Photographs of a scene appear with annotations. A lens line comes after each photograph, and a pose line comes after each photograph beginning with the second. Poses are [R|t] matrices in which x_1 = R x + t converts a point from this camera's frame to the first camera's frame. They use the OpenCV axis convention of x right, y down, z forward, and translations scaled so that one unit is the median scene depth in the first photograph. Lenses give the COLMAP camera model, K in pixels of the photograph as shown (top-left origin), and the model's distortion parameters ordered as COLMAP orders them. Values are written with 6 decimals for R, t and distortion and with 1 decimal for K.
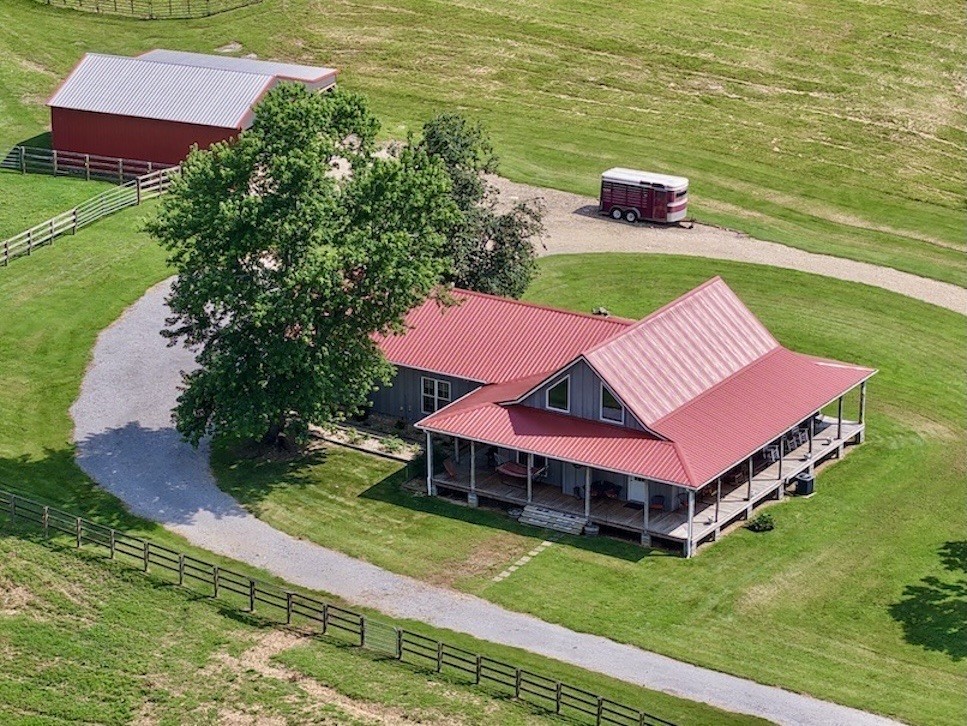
lens RADIAL K [[4037.9, 0, 483.5], [0, 4037.9, 363.0], [0, 0, 1]] dist [-0.139799, -1.135650]
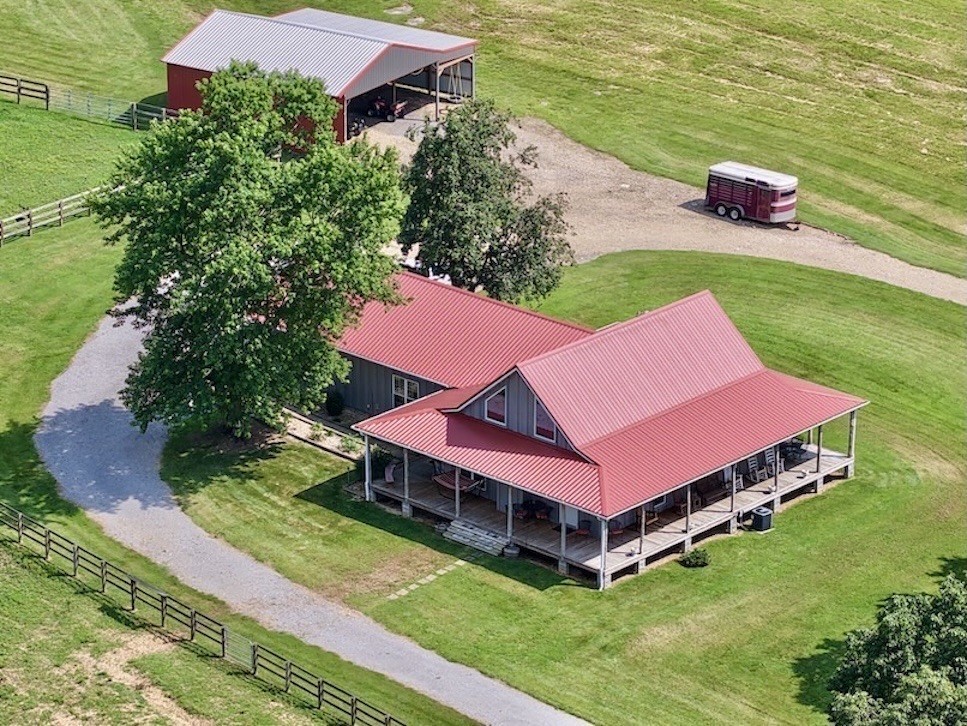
lens RADIAL K [[4037.9, 0, 483.5], [0, 4037.9, 363.0], [0, 0, 1]] dist [-0.139799, -1.135650]
pose [[0.982136, 0.069588, -0.174831, 0.176884], [-0.066393, 0.997503, 0.024064, -0.024346], [0.176069, -0.012026, 0.984304, 0.064865]]
